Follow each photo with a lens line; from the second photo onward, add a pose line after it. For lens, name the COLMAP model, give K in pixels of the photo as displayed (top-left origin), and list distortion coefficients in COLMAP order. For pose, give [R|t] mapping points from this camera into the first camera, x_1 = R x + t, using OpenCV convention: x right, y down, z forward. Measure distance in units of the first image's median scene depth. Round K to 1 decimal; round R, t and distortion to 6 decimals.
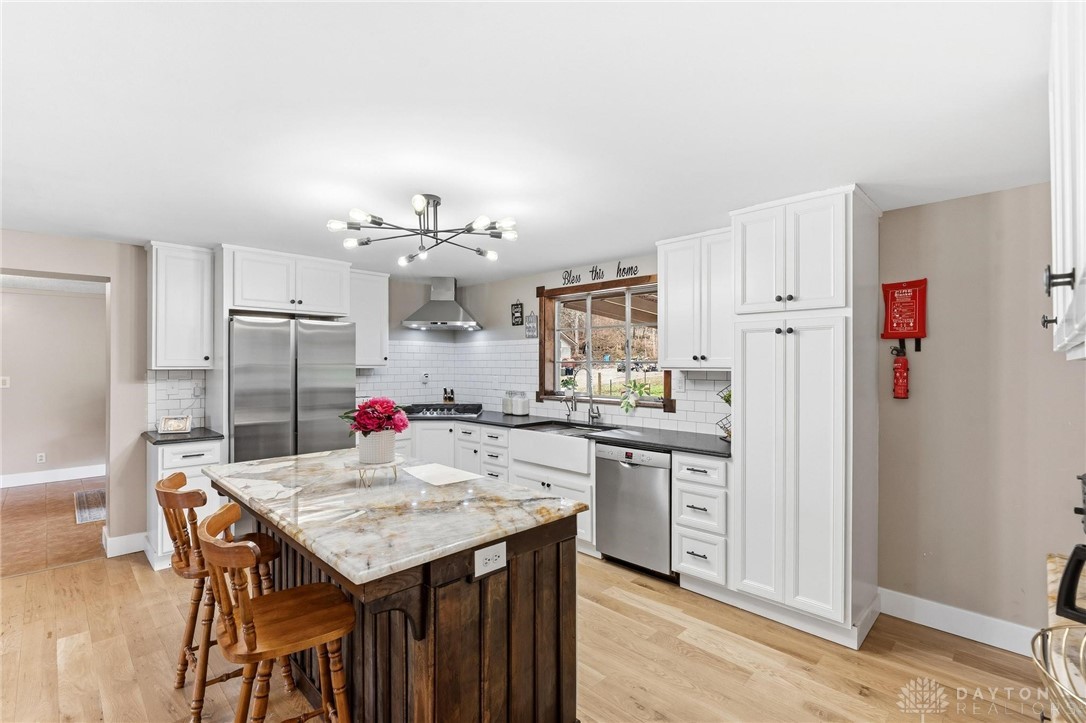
lens RADIAL K [[488.5, 0, 545.2], [0, 488.5, 366.4], [0, 0, 1]] dist [-0.001744, -0.000956]
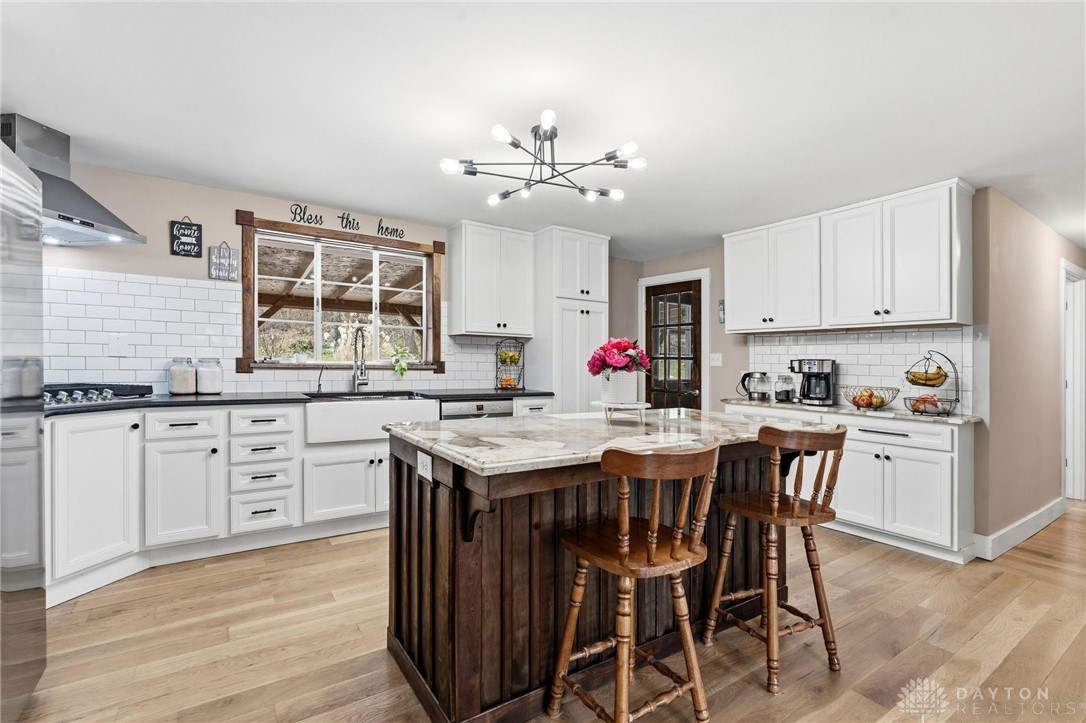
lens RADIAL K [[488.5, 0, 544.6], [0, 488.5, 362.2], [0, 0, 1]] dist [-0.001744, -0.000956]
pose [[0.207783, -0.001934, 0.978173, -0.643439], [-0.015112, 0.999872, 0.005187, 0.049127], [-0.978058, -0.015860, 0.207727, 0.441148]]
